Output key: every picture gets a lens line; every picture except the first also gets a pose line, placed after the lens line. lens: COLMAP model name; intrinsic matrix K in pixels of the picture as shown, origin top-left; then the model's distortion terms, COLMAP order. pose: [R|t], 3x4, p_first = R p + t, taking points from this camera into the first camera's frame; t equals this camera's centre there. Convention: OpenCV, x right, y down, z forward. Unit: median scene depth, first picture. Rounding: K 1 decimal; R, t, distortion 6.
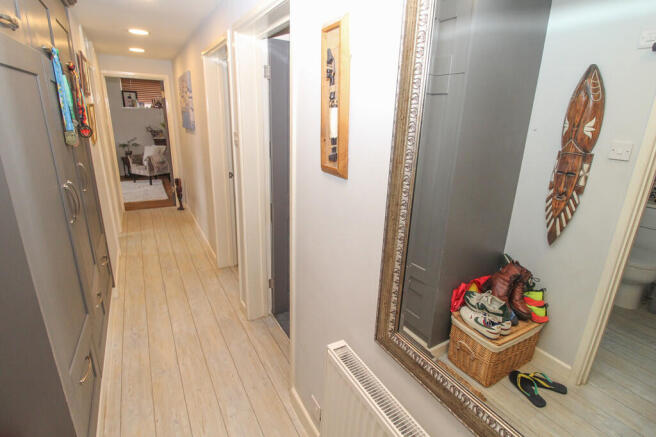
lens RADIAL K [[312.6, 0, 329.0], [0, 312.6, 219.5], [0, 0, 1]] dist [-0.015534, -0.005235]
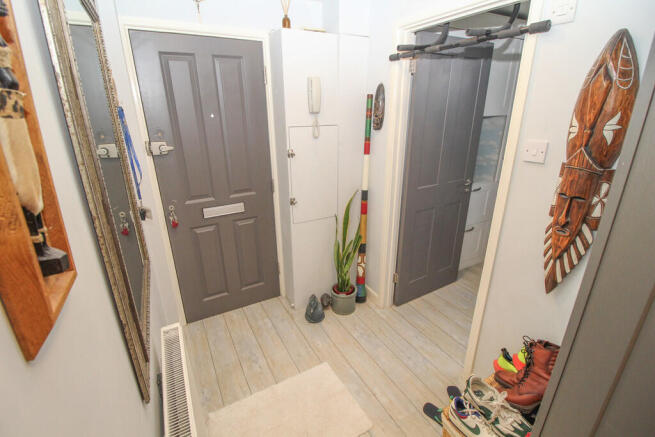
lens RADIAL K [[312.1, 0, 326.6], [0, 312.1, 215.9], [0, 0, 1]] dist [-0.015534, -0.005235]
pose [[0.998638, -0.011954, -0.050778, 0.256706], [0.014808, 0.998310, 0.056203, -0.152305], [0.050021, -0.056878, 0.997127, 0.289988]]
